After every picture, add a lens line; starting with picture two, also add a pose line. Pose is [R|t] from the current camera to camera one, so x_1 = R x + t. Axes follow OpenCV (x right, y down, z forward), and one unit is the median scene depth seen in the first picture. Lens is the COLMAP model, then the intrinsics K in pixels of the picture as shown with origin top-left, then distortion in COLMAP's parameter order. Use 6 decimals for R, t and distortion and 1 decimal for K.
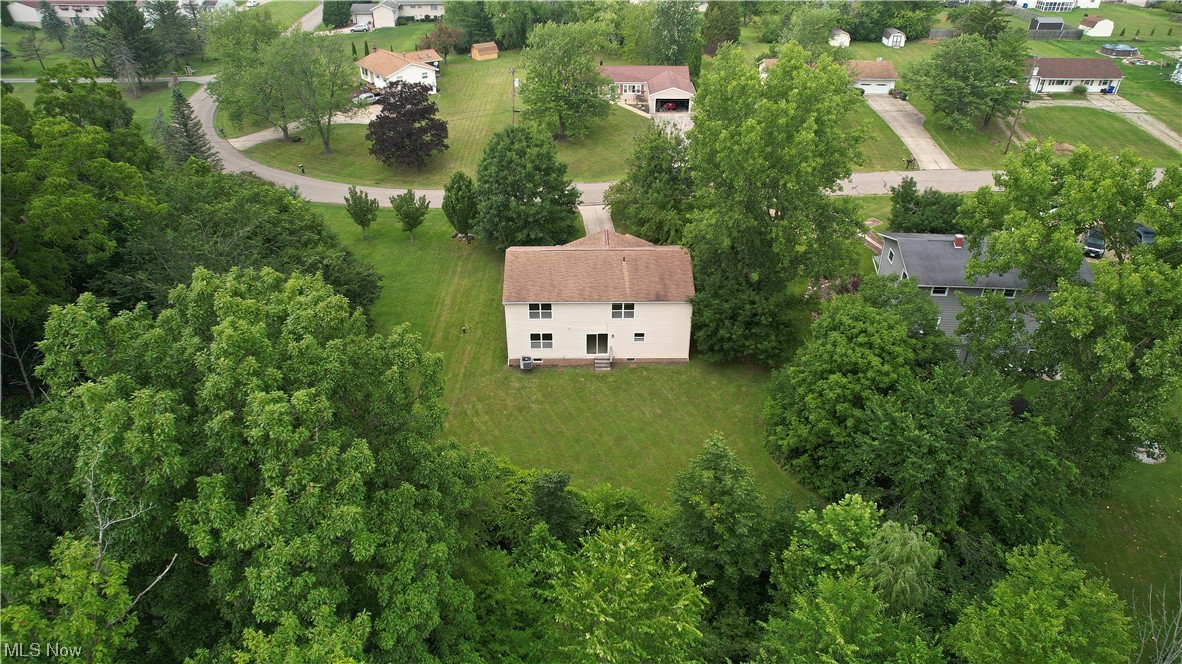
lens RADIAL K [[757.7, 0, 591.0], [0, 757.7, 332.0], [0, 0, 1]] dist [-0.046990, -0.000026]
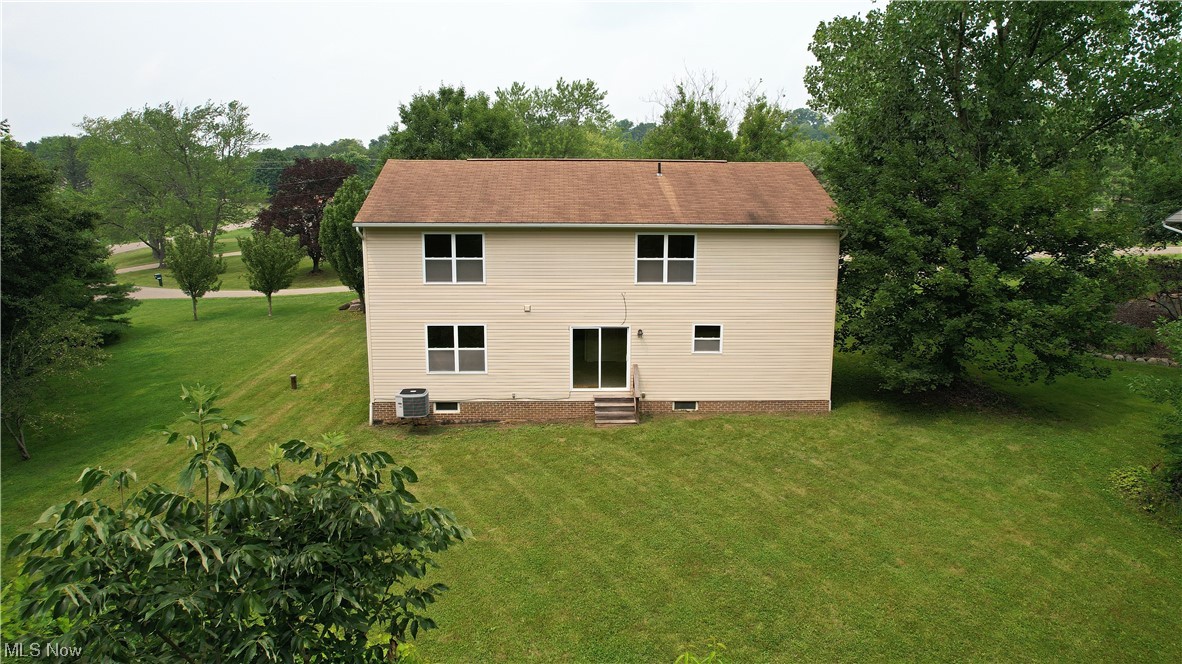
lens RADIAL K [[757.7, 0, 591.0], [0, 757.7, 332.0], [0, 0, 1]] dist [-0.046990, -0.000026]
pose [[0.999693, -0.002947, 0.024597, -0.005957], [0.011881, 0.928294, -0.371656, 0.149141], [-0.021739, 0.371834, 0.928045, 0.638996]]
